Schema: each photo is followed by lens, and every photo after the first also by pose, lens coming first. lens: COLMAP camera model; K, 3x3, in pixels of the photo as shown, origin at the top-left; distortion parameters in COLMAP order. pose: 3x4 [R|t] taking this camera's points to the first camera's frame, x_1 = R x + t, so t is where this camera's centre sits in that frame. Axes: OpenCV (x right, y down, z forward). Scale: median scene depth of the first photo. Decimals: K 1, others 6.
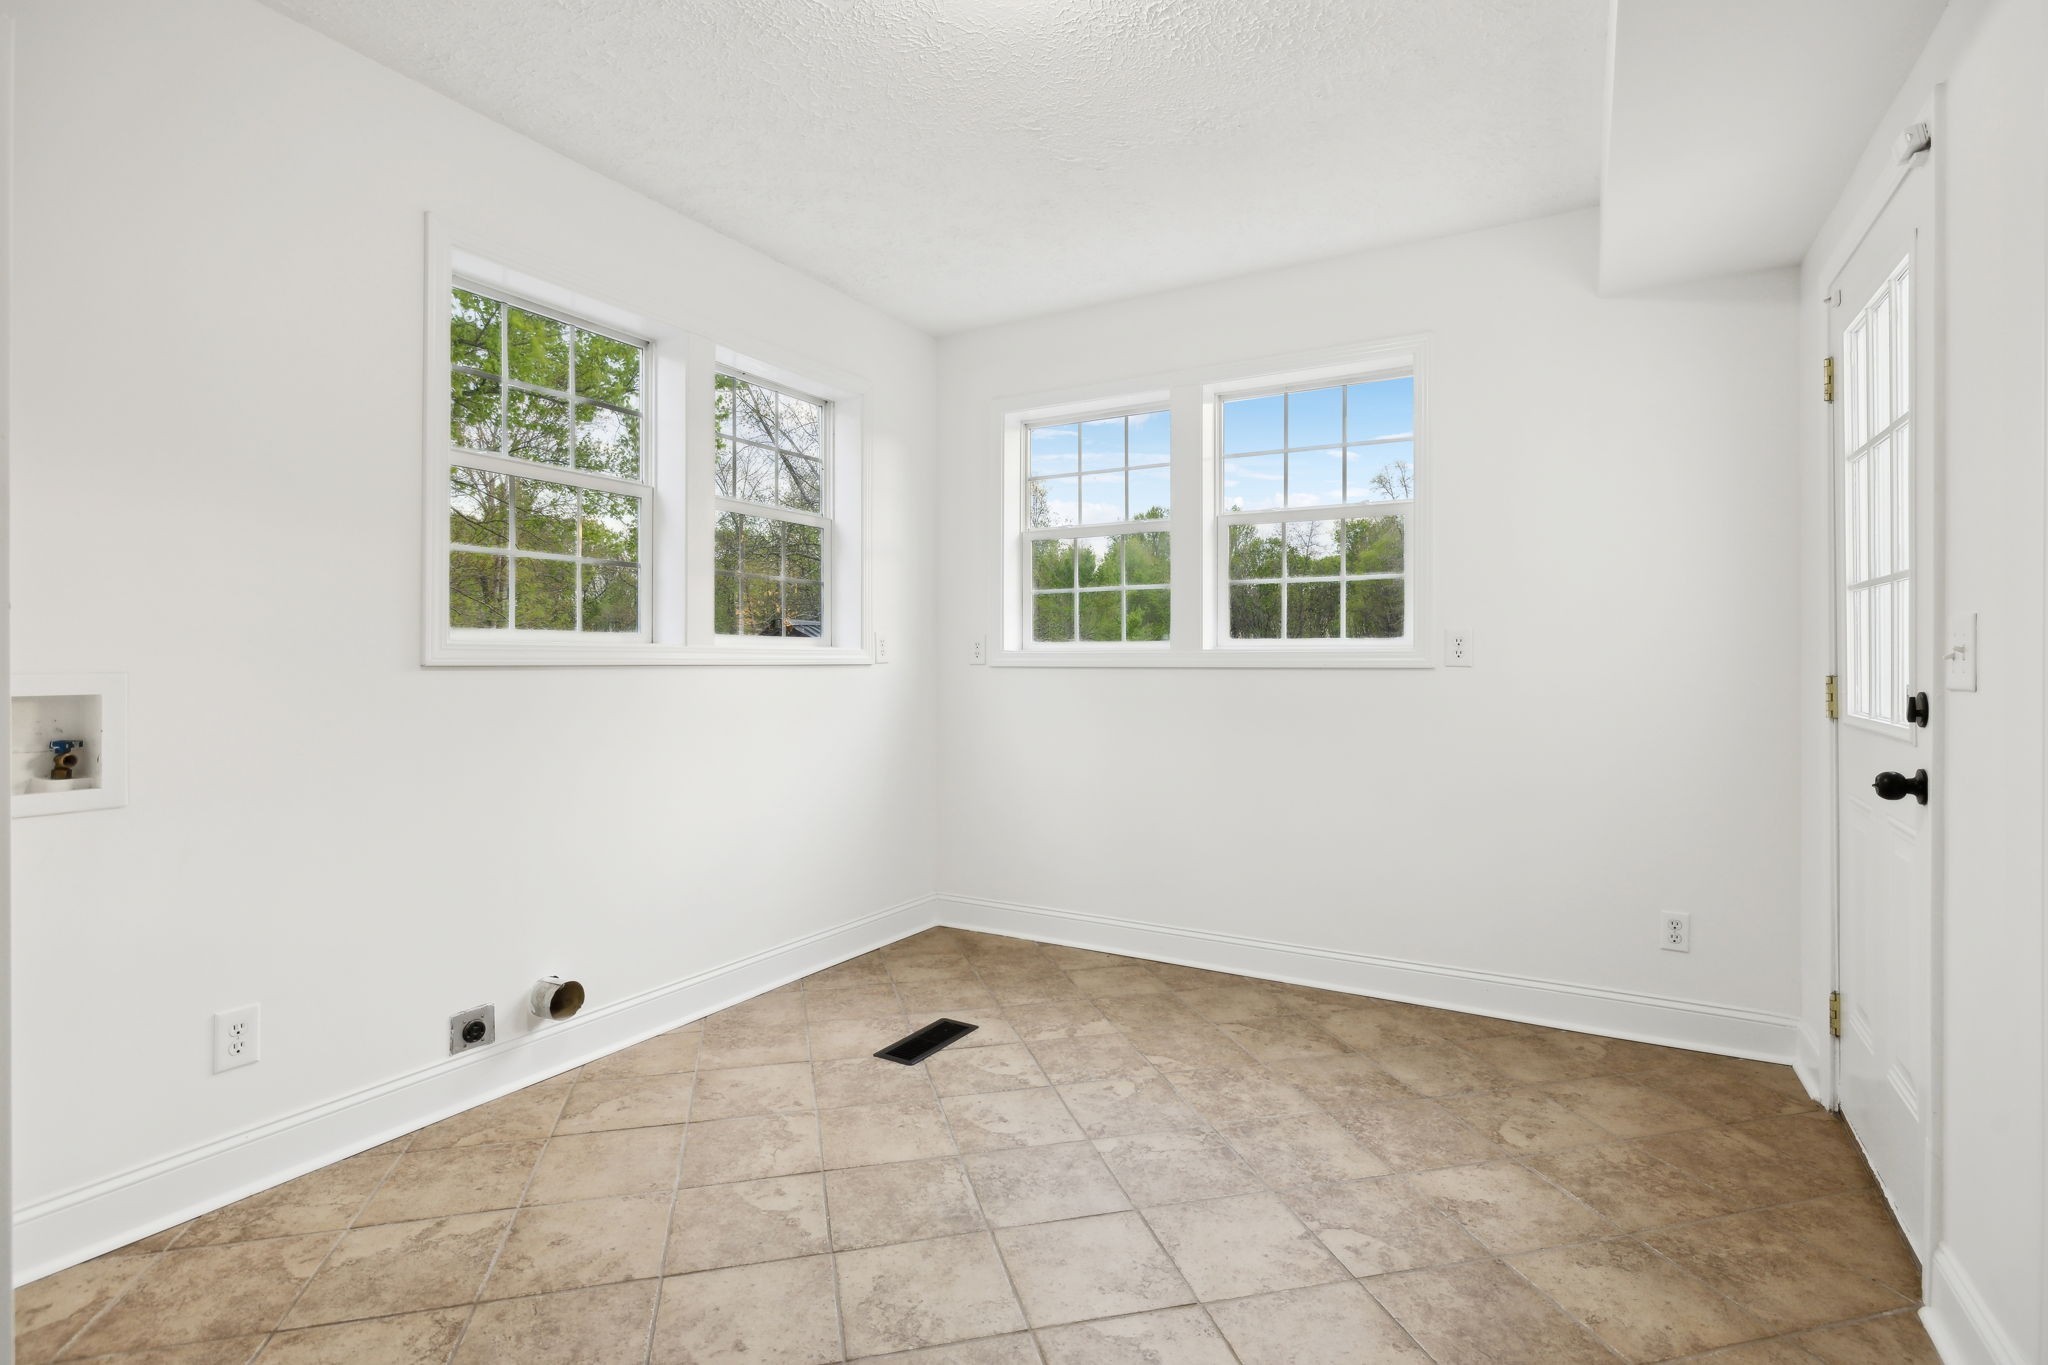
lens RADIAL K [[952.8, 0, 1028.1], [0, 952.8, 664.8], [0, 0, 1]] dist [-0.000191, -0.000065]
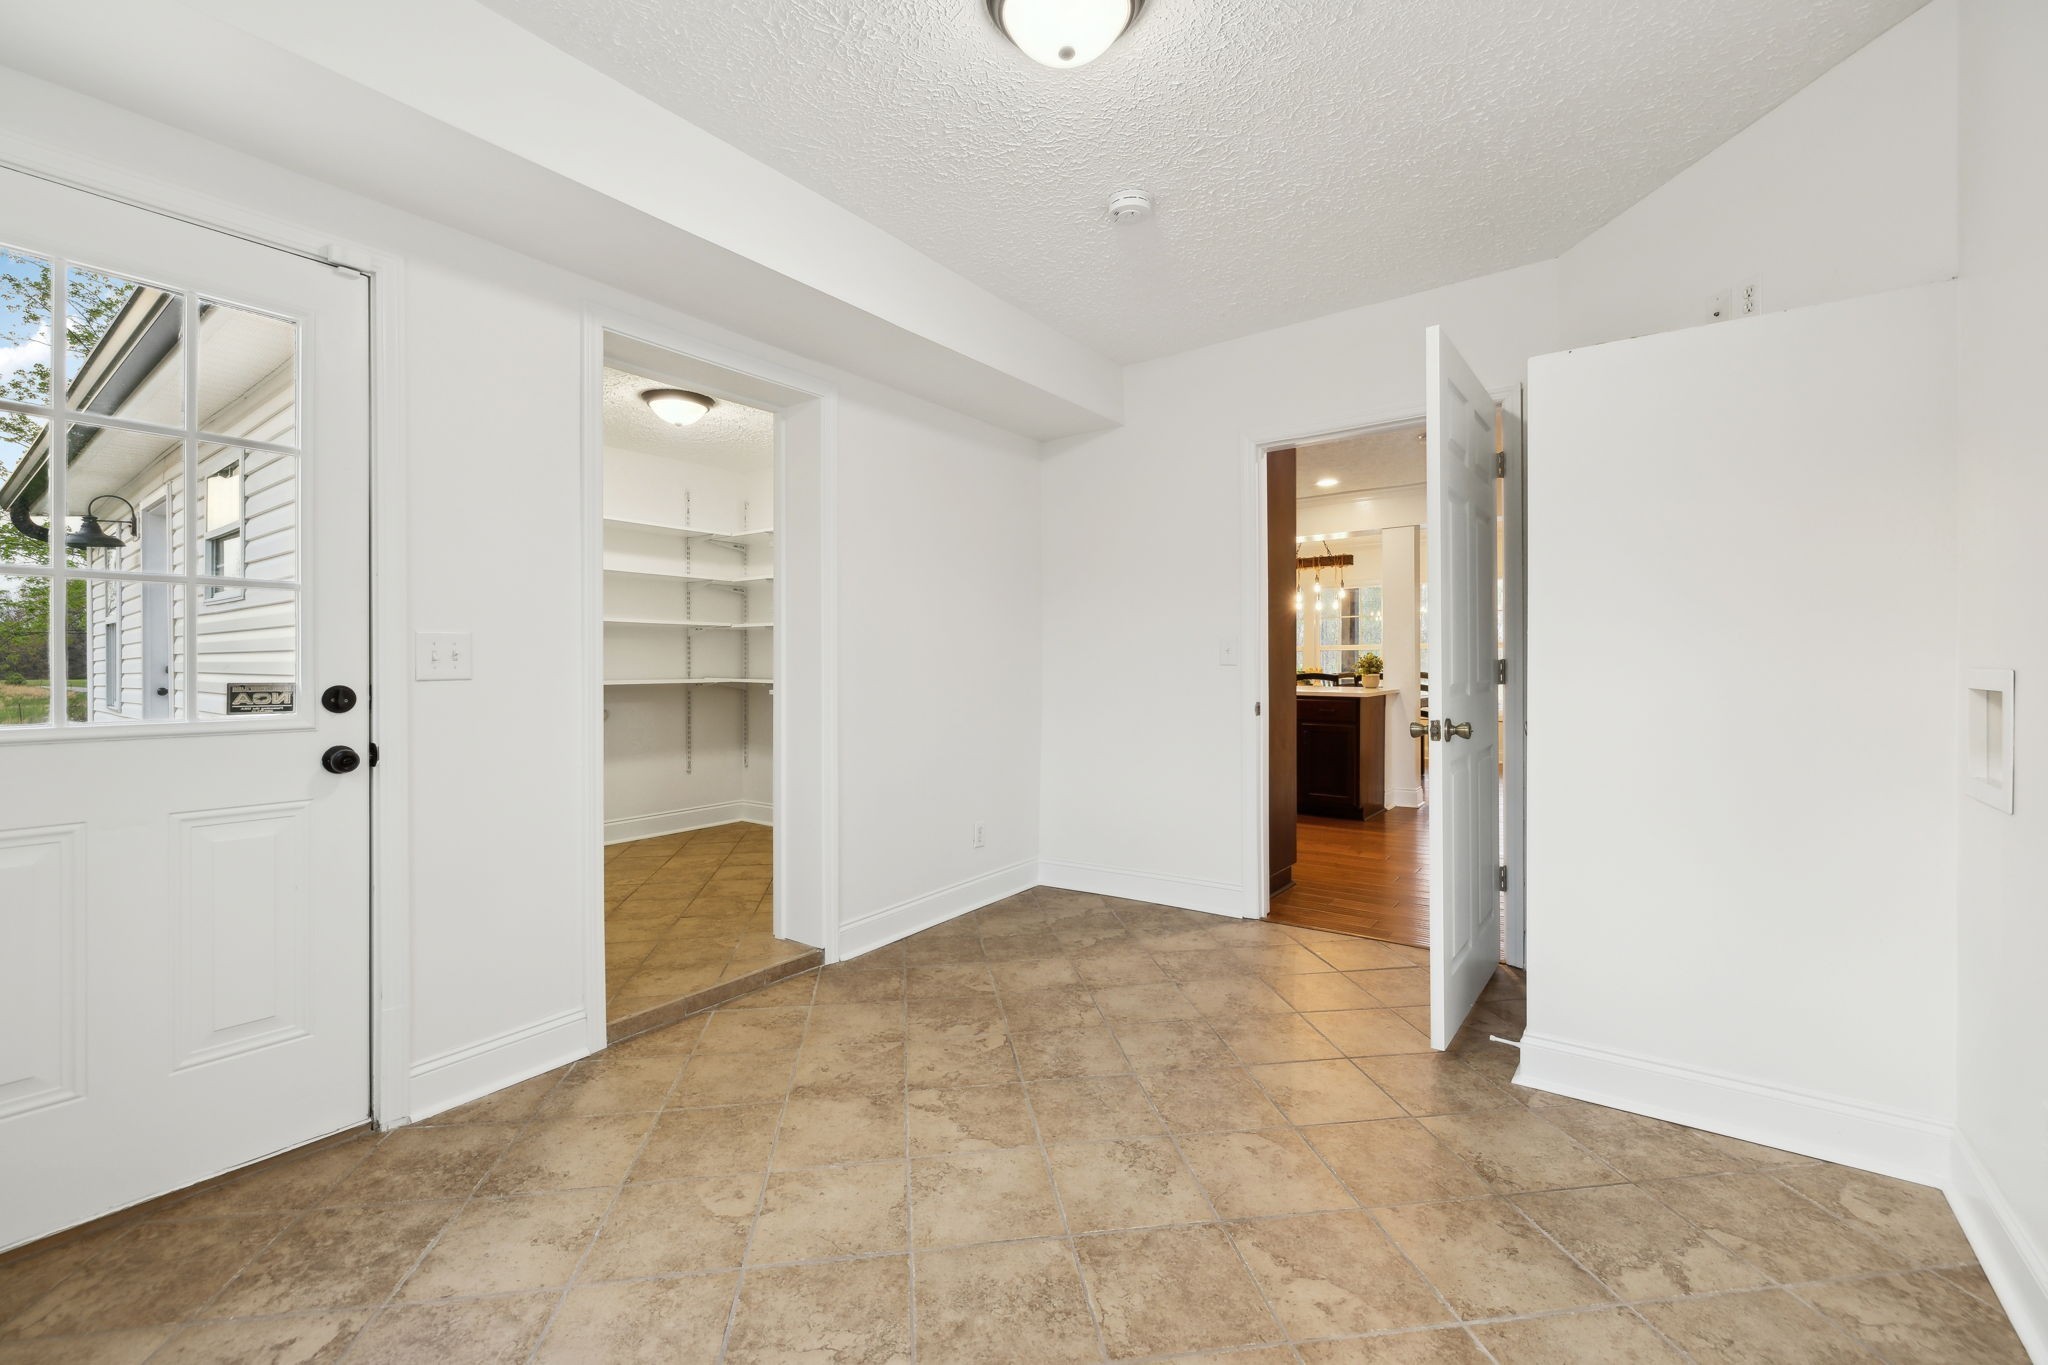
lens RADIAL K [[859.6, 0, 1027.7], [0, 859.6, 669.6], [0, 0, 1]] dist [0.001557, 0.000040]
pose [[-0.993869, 0.000713, 0.110564, -0.098003], [0.002464, 0.999874, 0.015694, -0.006279], [-0.110539, 0.015870, -0.993745, 1.908538]]
